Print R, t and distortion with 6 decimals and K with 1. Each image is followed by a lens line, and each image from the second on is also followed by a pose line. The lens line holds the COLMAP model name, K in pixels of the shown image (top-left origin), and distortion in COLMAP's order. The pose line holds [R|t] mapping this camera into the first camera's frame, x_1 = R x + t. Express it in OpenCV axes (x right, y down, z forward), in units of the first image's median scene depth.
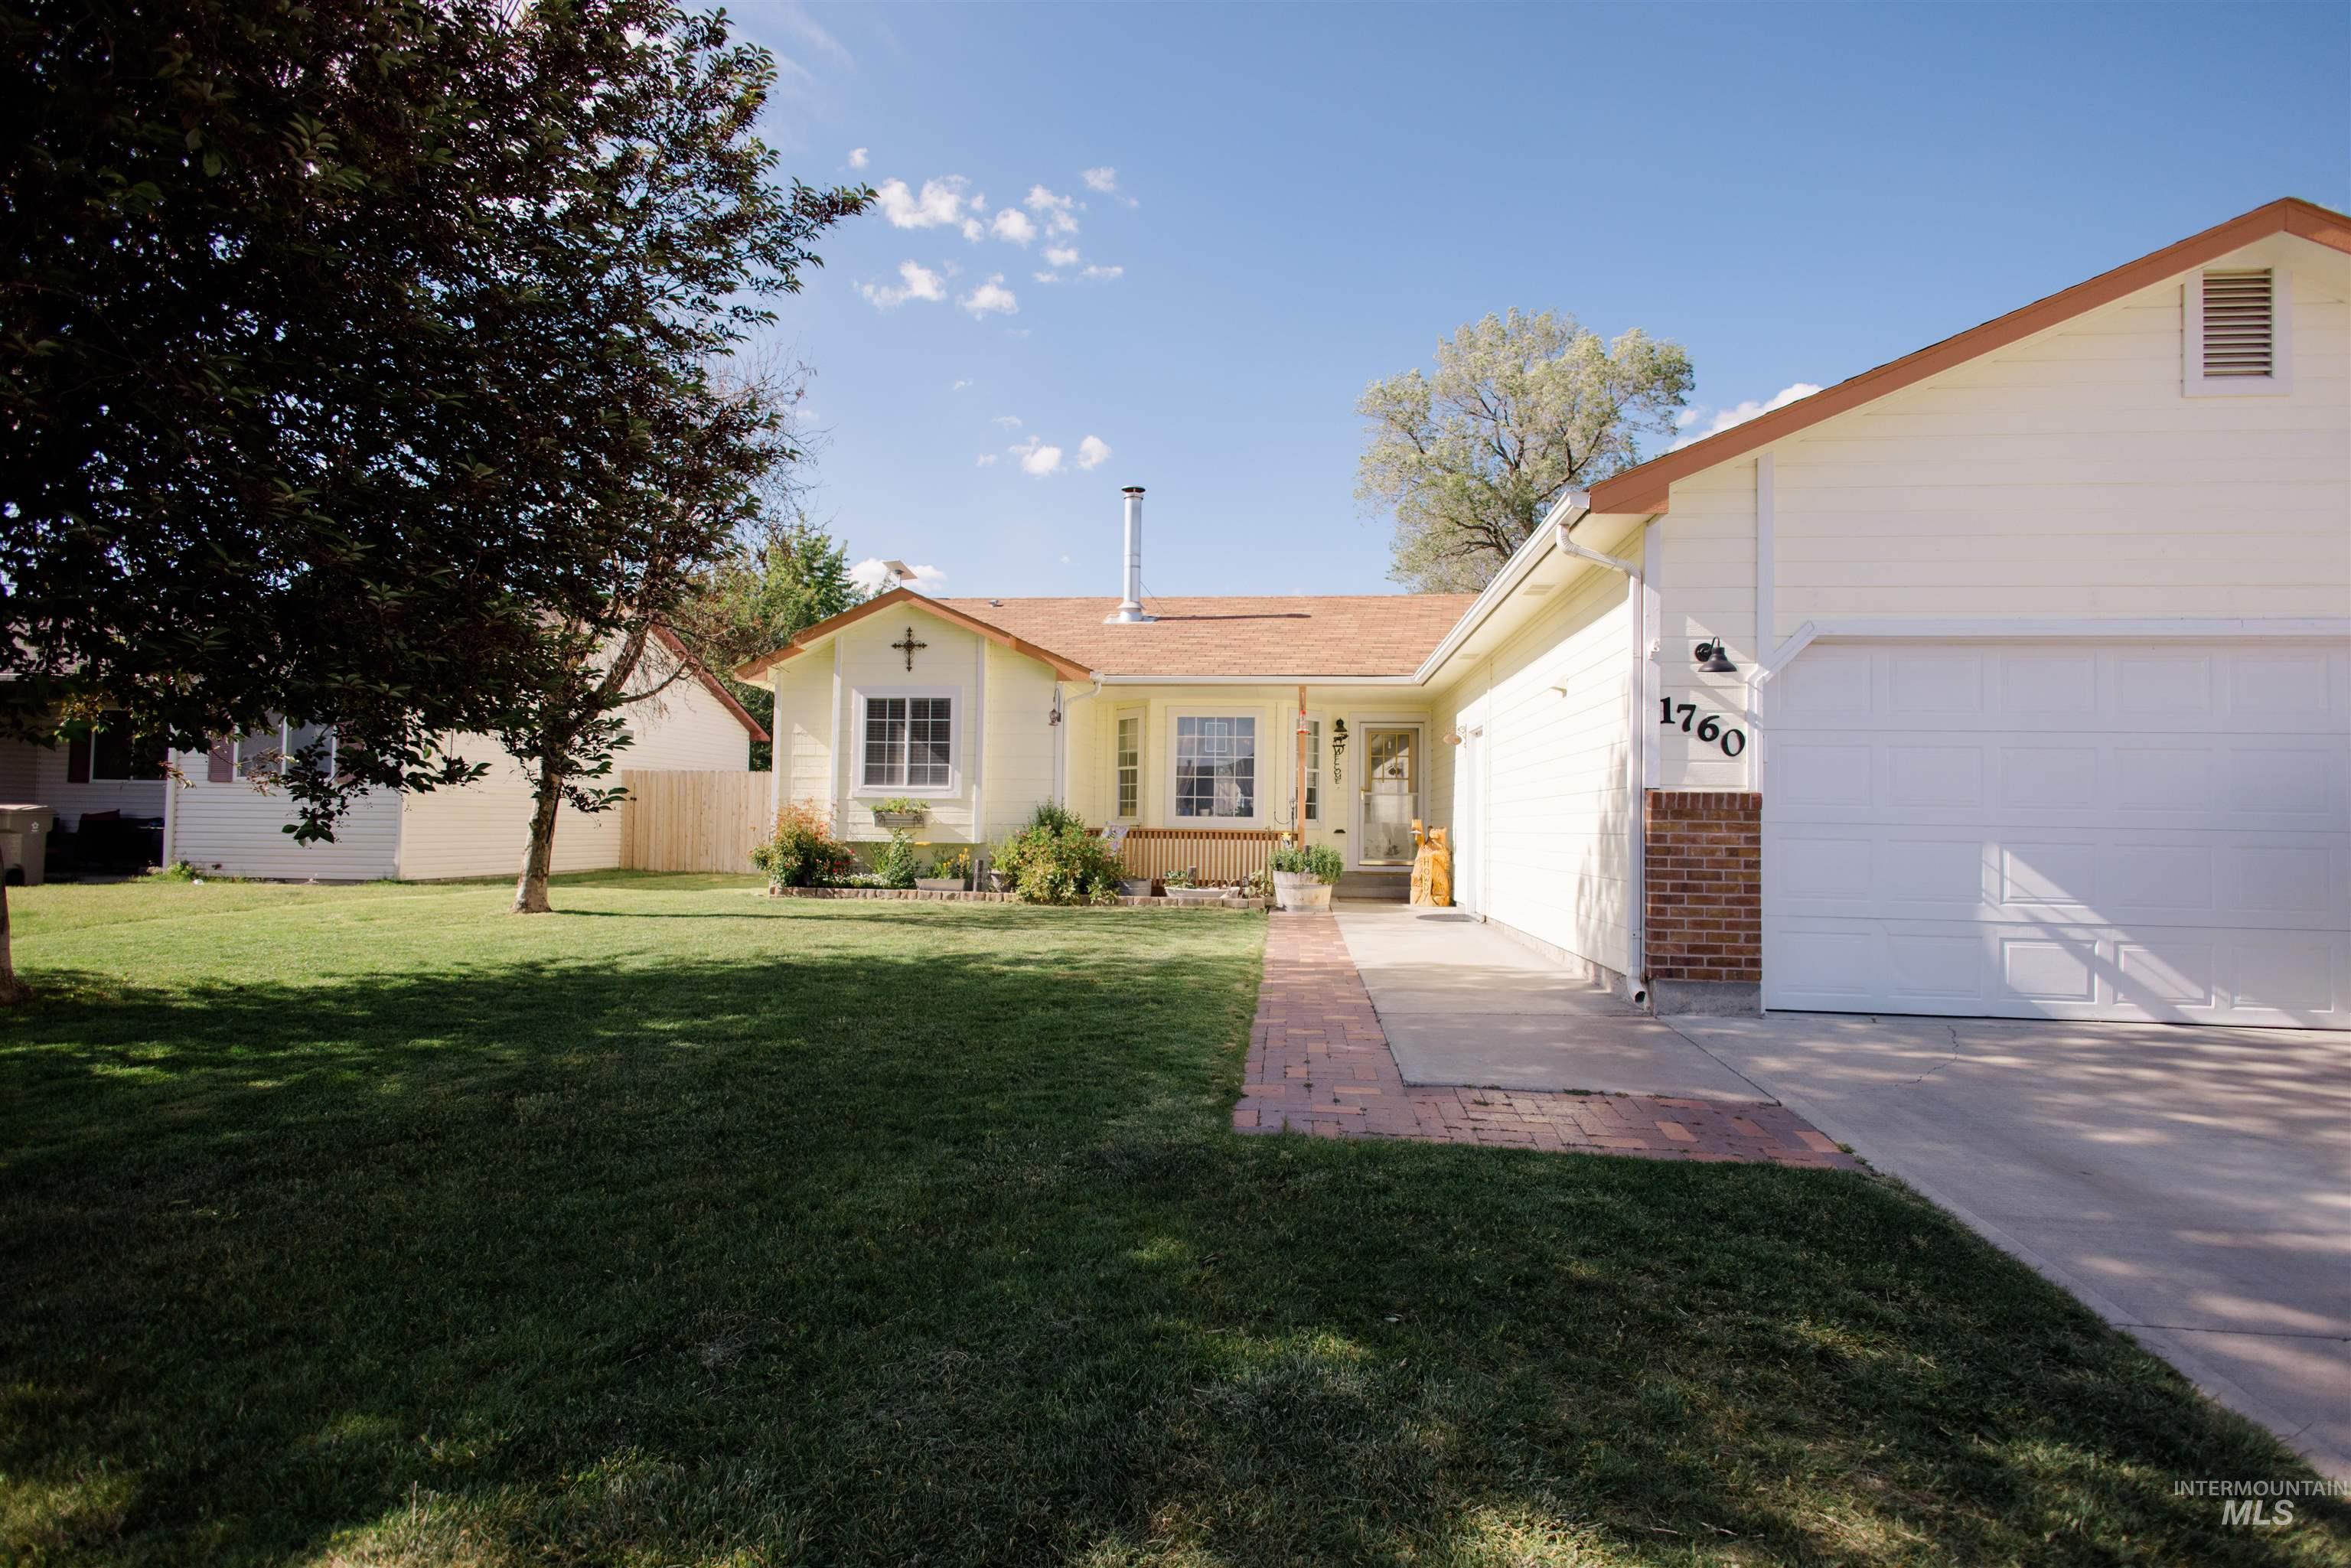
lens RADIAL K [[1119.5, 0, 1175.5], [0, 1119.5, 784.0], [0, 0, 1]] dist [0.015940, -0.007787]
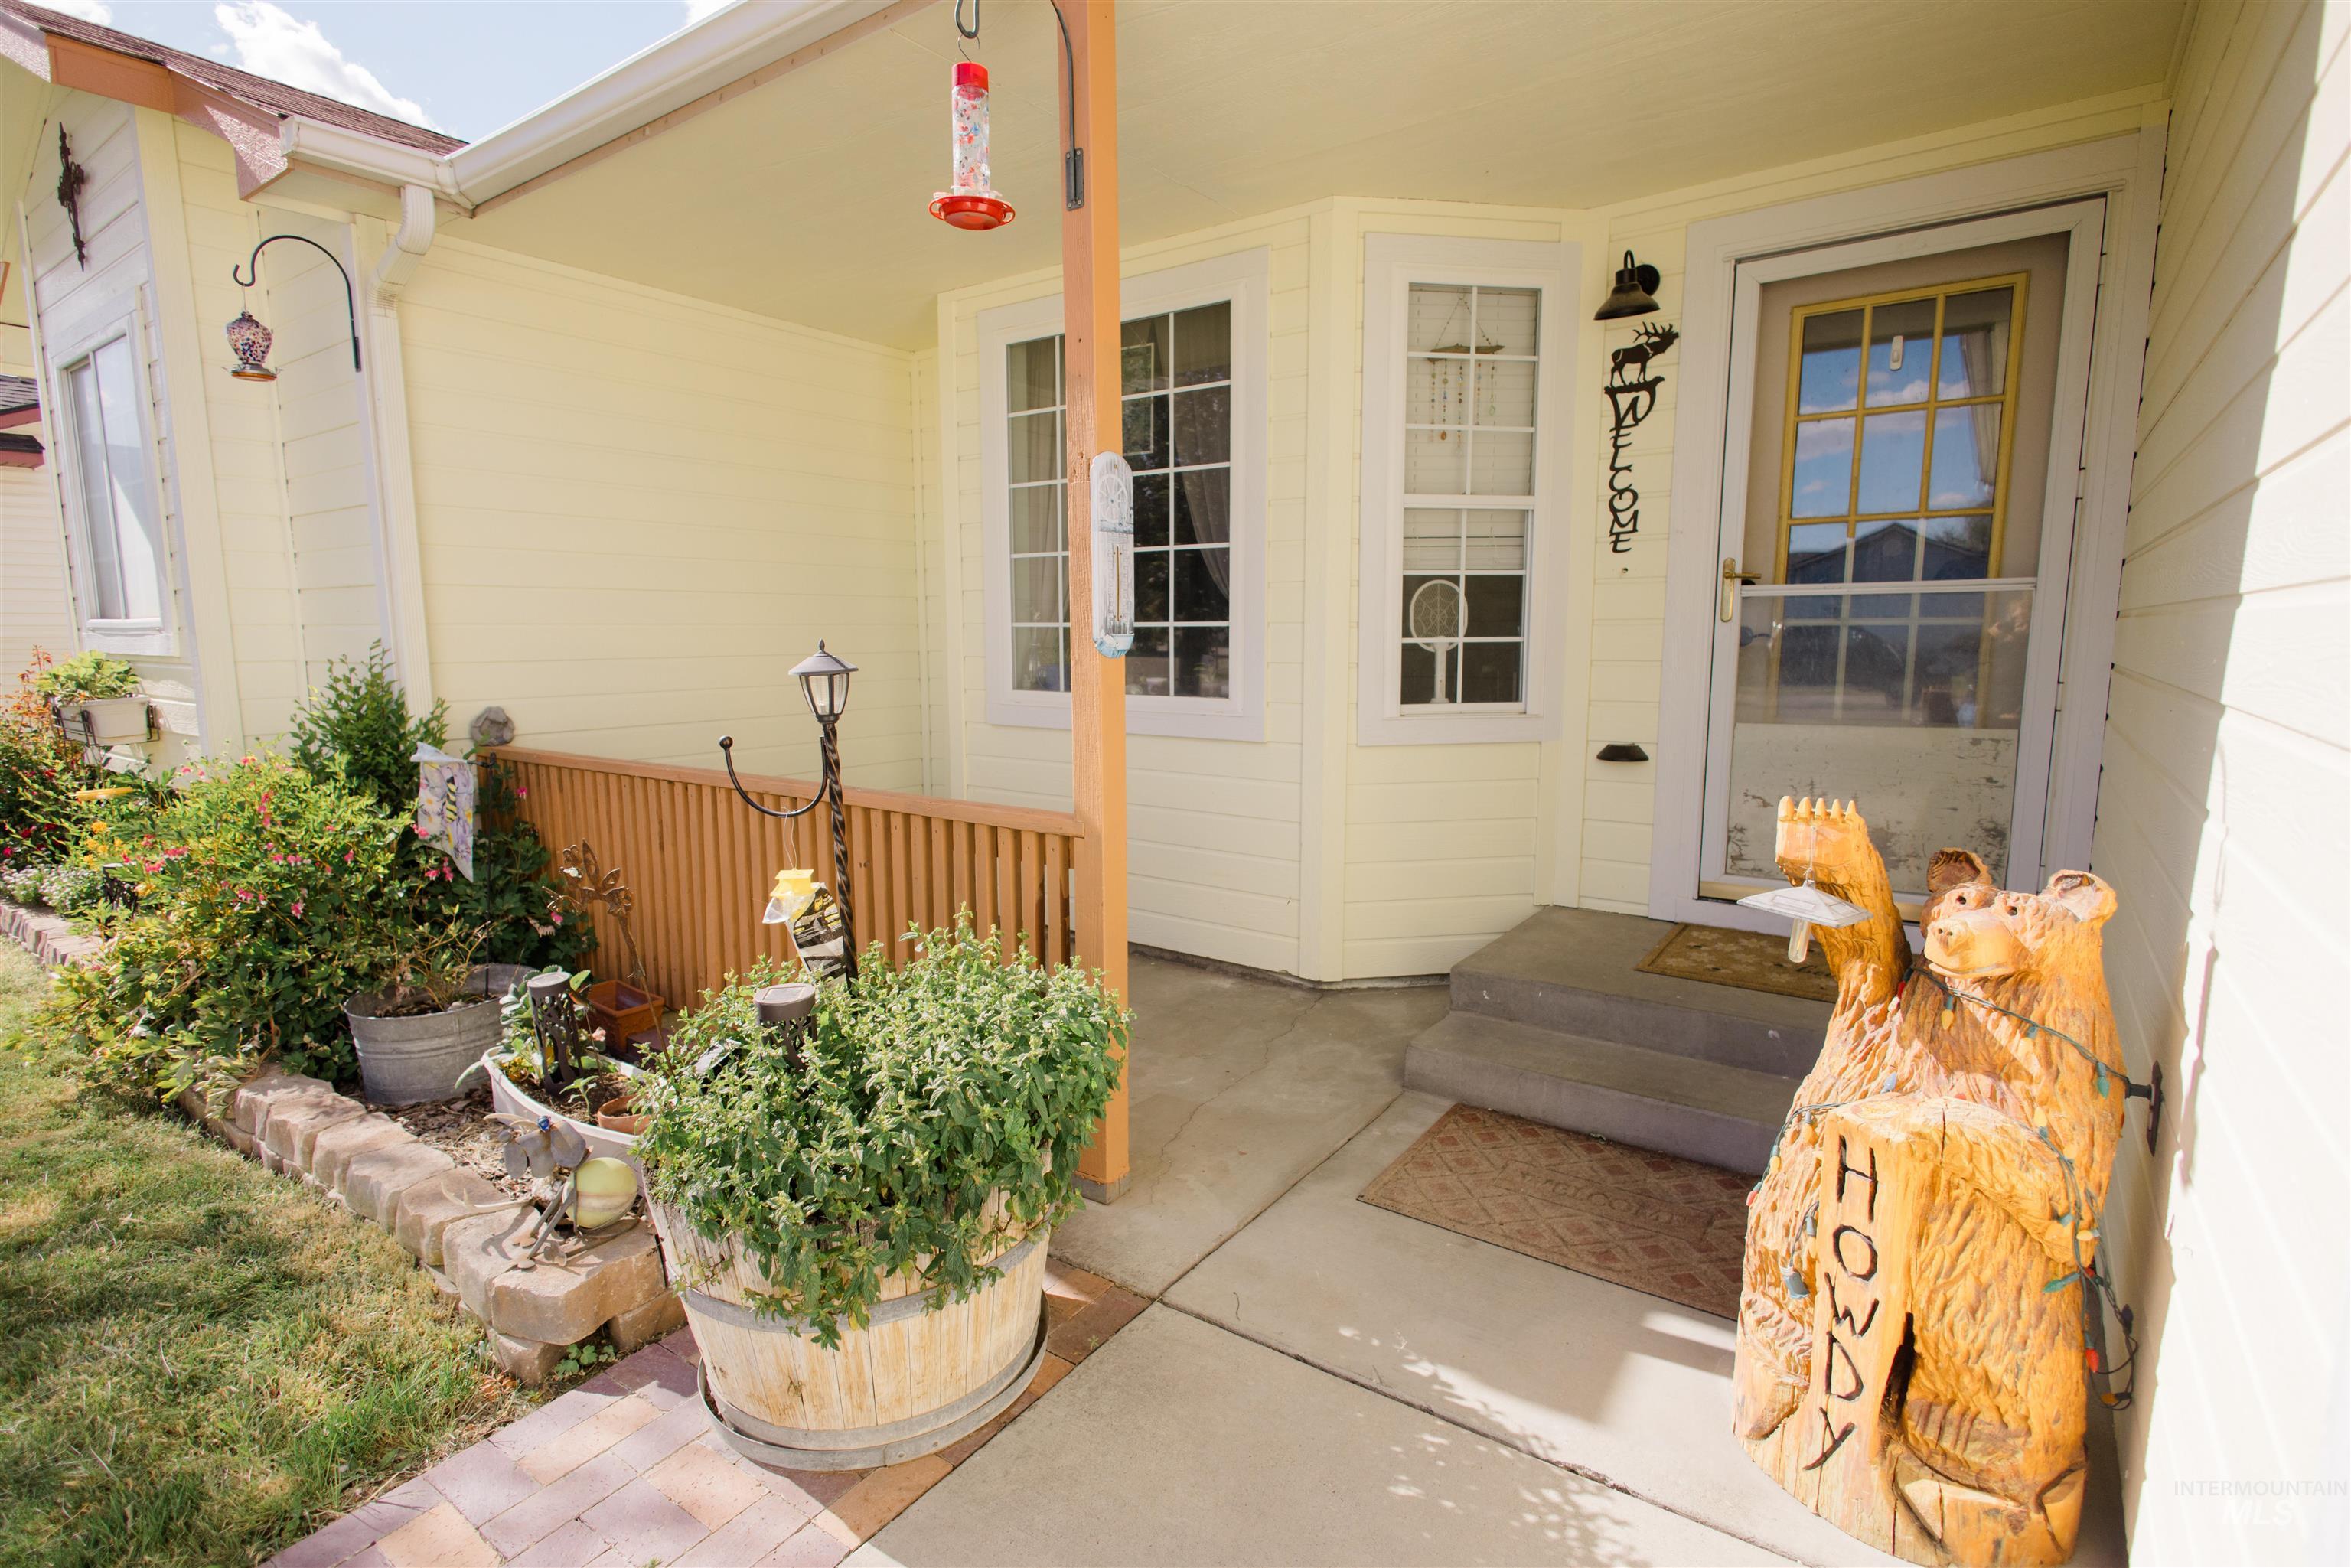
lens RADIAL K [[1119.5, 0, 1175.5], [0, 1119.5, 784.0], [0, 0, 1]] dist [0.015940, -0.007787]
pose [[0.851866, 0.054114, -0.520956, 0.196225], [0.032762, 0.987195, 0.156116, 0.007943], [0.522734, -0.150058, 0.839185, 0.768147]]
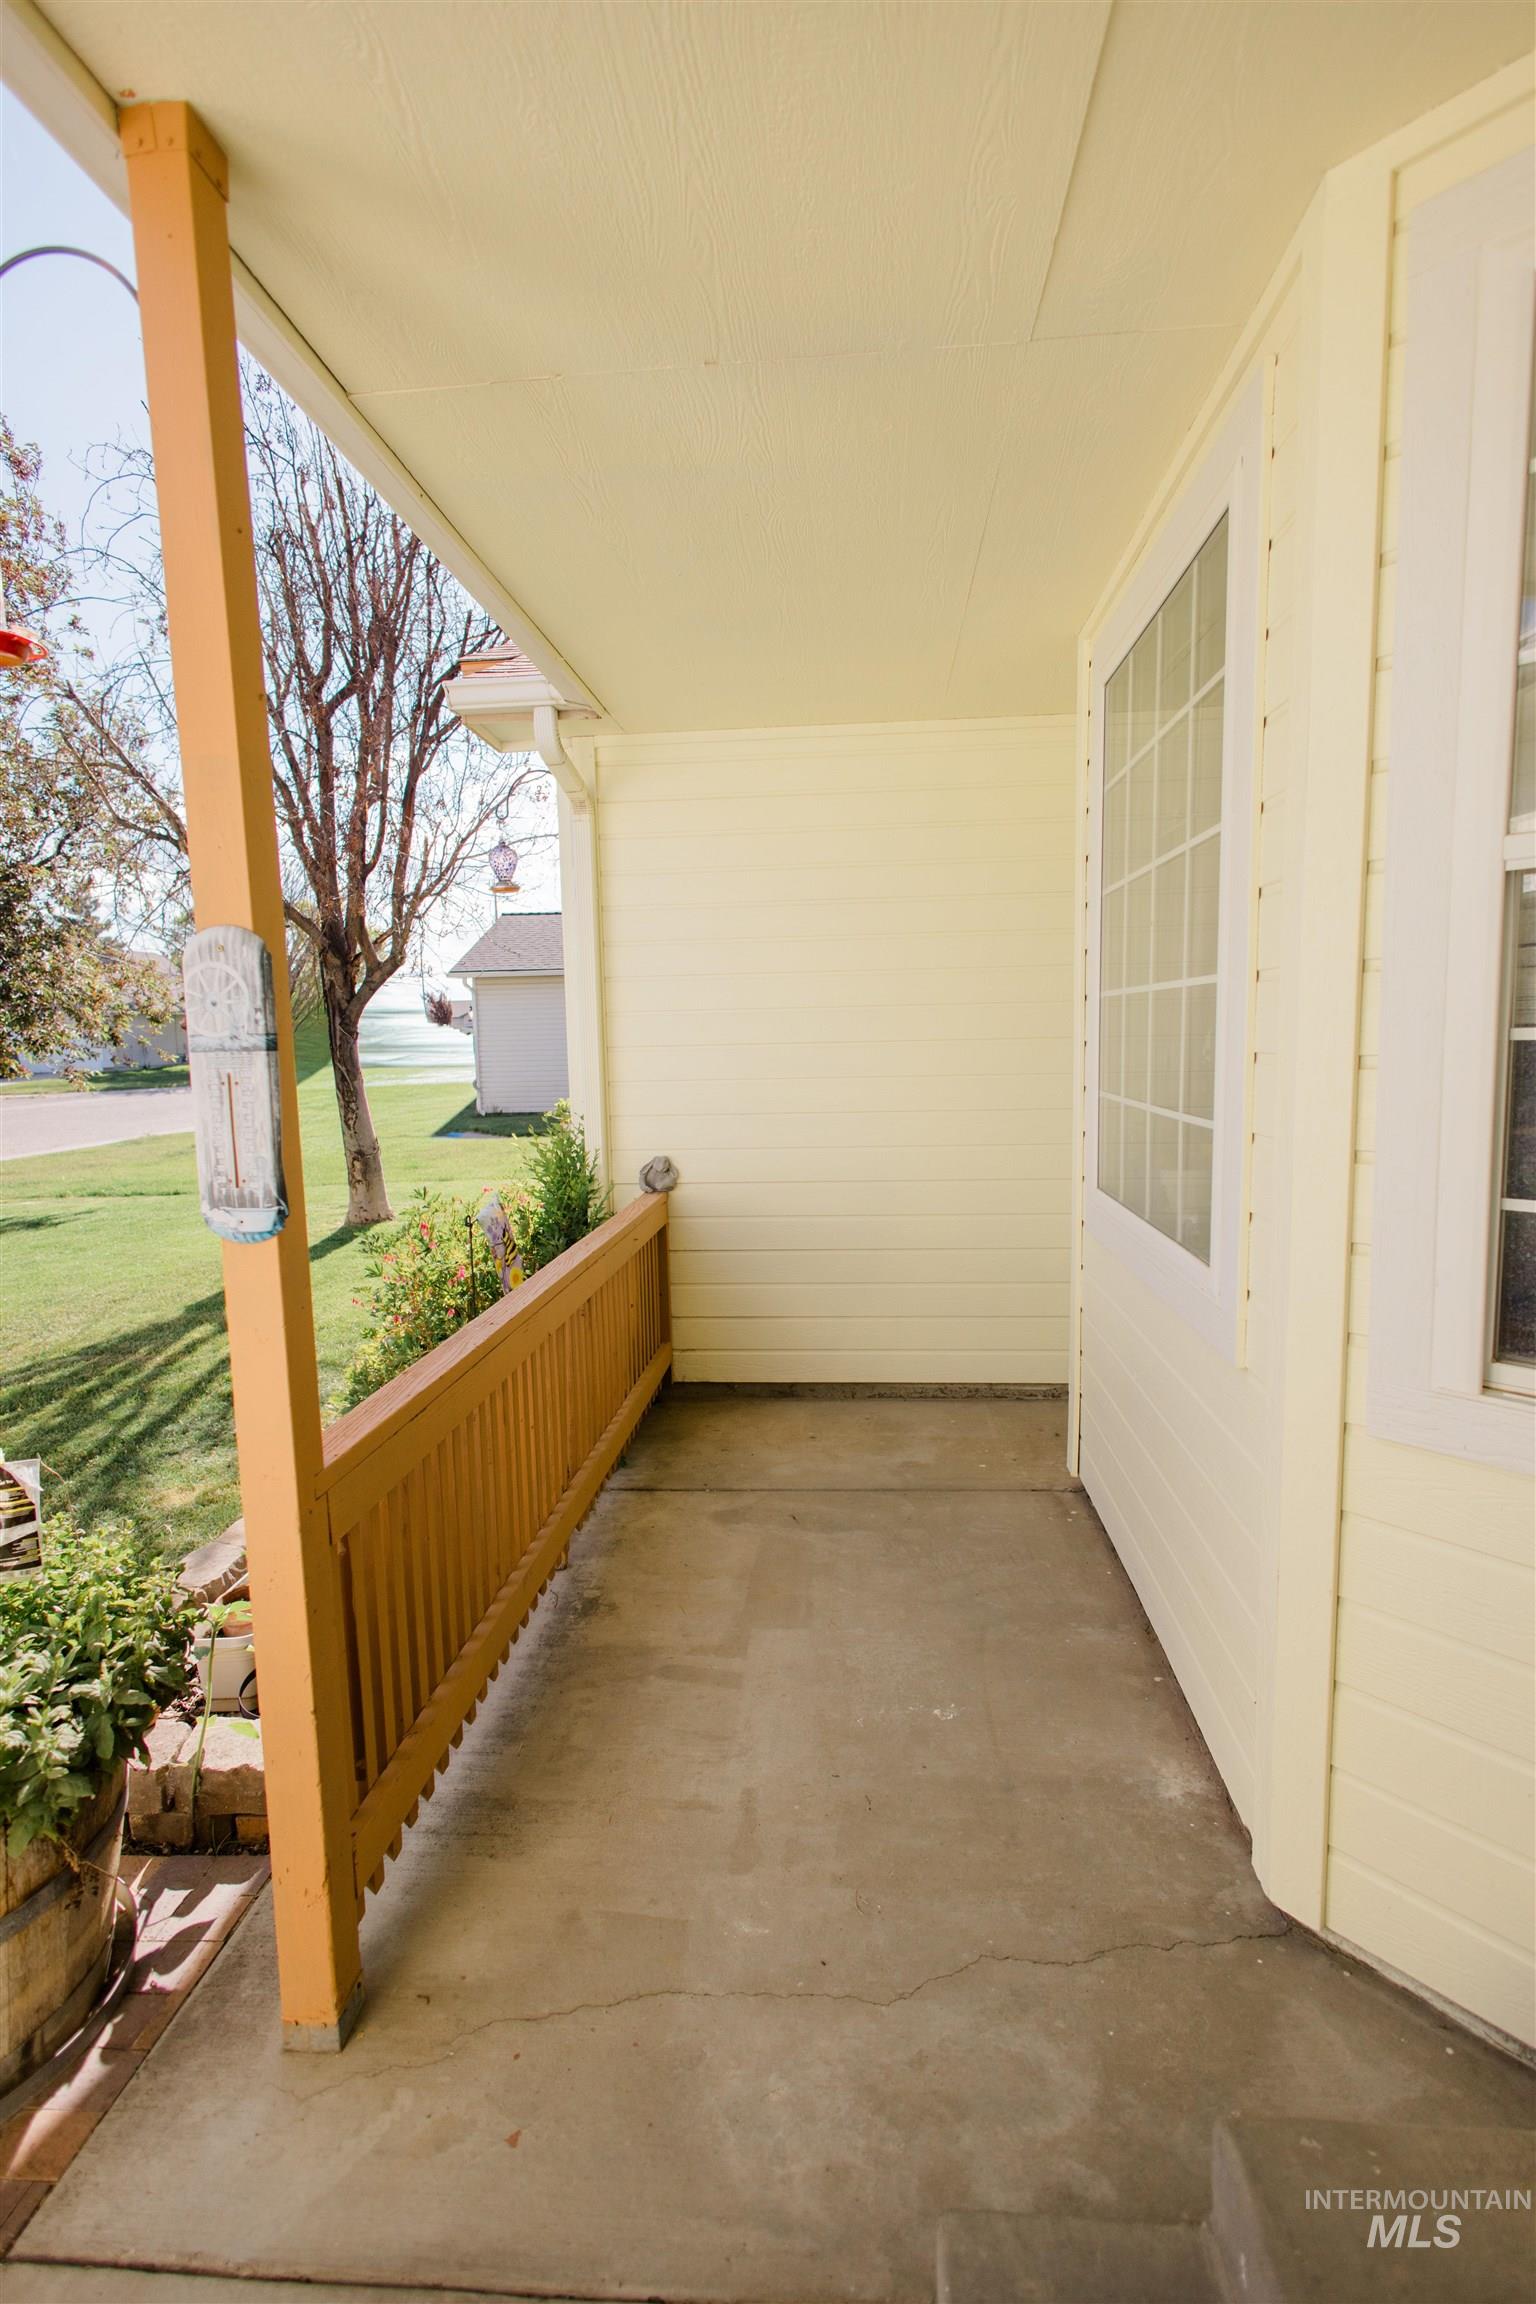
lens RADIAL K [[1097.1, 0, 768.0], [0, 1097.1, 1152.0], [0, 0, 1]] dist [0.015940, -0.007787]
pose [[-0.002536, 0.096970, -0.995284, 0.203513], [0.056530, 0.993710, 0.096672, -0.000482], [0.998398, -0.056019, -0.008002, 0.950345]]
